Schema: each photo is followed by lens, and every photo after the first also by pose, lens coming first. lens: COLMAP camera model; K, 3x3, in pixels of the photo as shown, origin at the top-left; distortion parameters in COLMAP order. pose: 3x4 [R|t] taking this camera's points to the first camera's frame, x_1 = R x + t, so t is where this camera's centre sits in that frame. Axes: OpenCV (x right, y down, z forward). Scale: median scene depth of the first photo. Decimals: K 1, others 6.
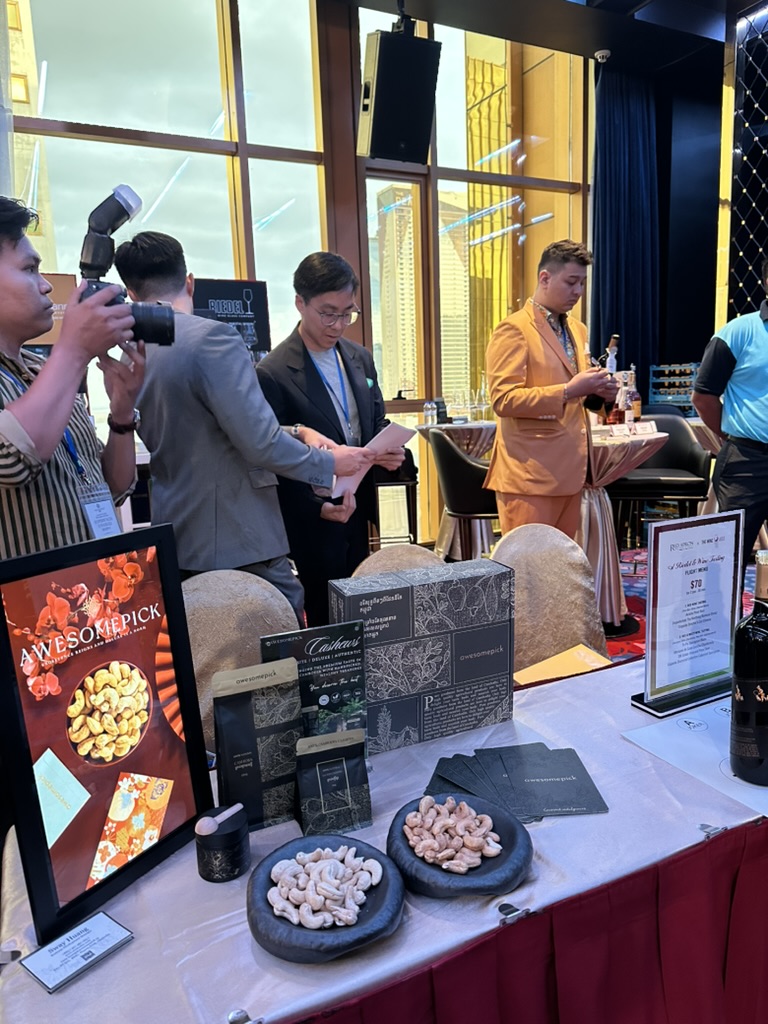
lens RADIAL K [[718.8, 0, 384.0], [0, 718.8, 512.0], [0, 0, 1]] dist [0.148958, -0.218413]
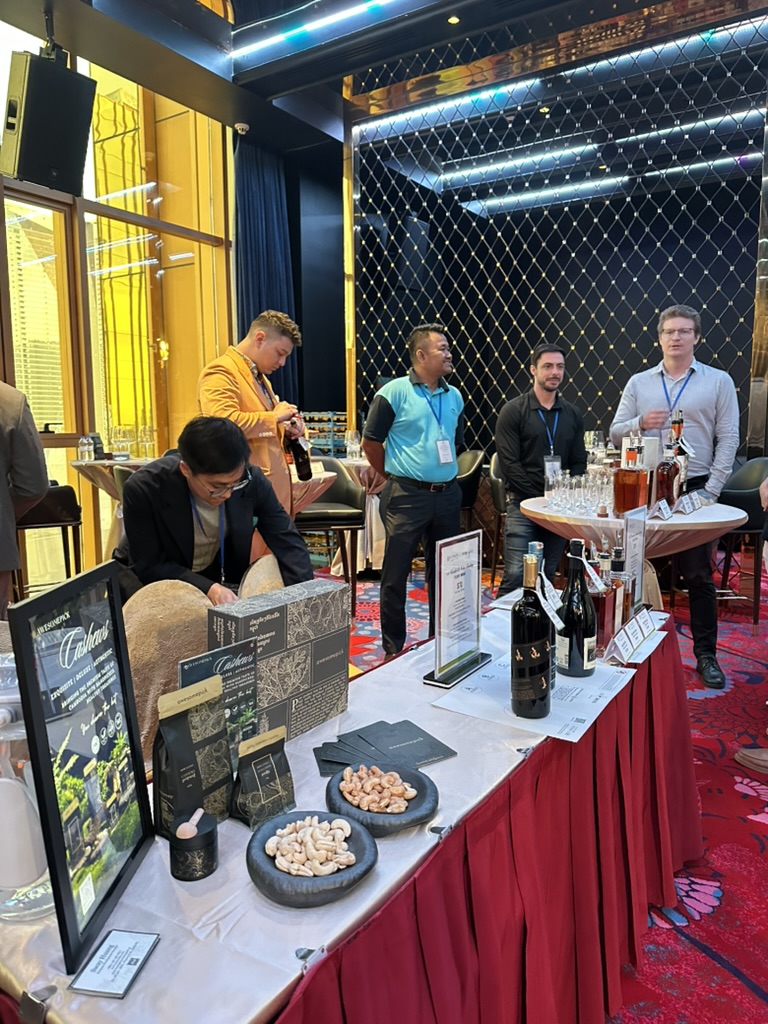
lens RADIAL K [[718.8, 0, 384.0], [0, 718.8, 512.0], [0, 0, 1]] dist [0.148958, -0.218413]
pose [[0.868190, -0.027447, 0.495472, -0.148326], [0.052421, 0.997955, -0.036571, 0.001788], [-0.493455, 0.057724, 0.867854, -0.037570]]
